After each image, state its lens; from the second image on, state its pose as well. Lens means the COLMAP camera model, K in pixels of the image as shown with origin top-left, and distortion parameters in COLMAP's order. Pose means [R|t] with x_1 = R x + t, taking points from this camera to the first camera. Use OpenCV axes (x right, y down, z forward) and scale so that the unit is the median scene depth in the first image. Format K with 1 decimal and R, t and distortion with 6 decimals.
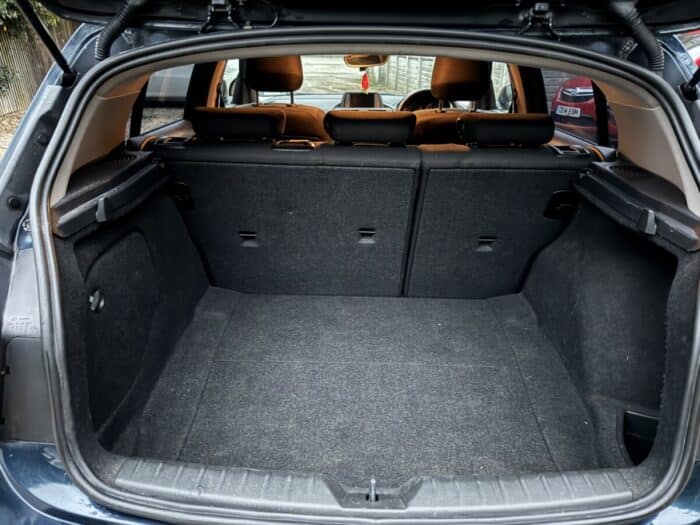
lens RADIAL K [[486.3, 0, 351.0], [0, 486.3, 275.4], [0, 0, 1]] dist [0.038179, -0.073505]
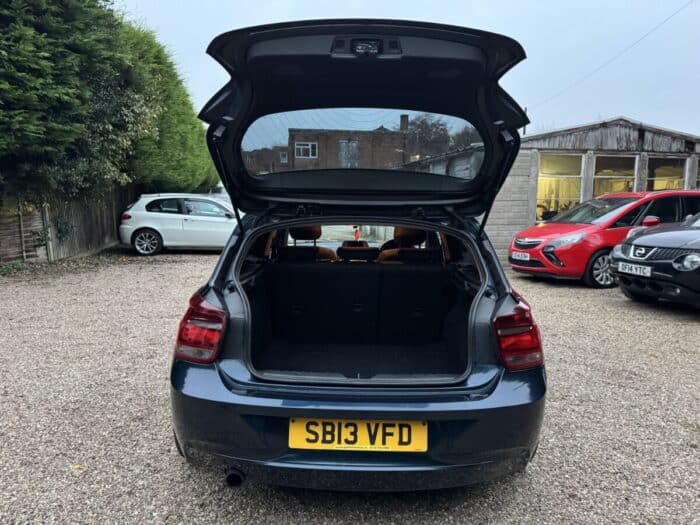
lens RADIAL K [[490.7, 0, 350.0], [0, 490.7, 262.5], [0, 0, 1]] dist [0.035508, -0.059039]
pose [[0.999923, 0.004160, 0.011721, -0.012880], [-0.000314, 0.950545, -0.310586, 0.221410], [-0.012434, 0.310558, 0.950473, -0.576875]]
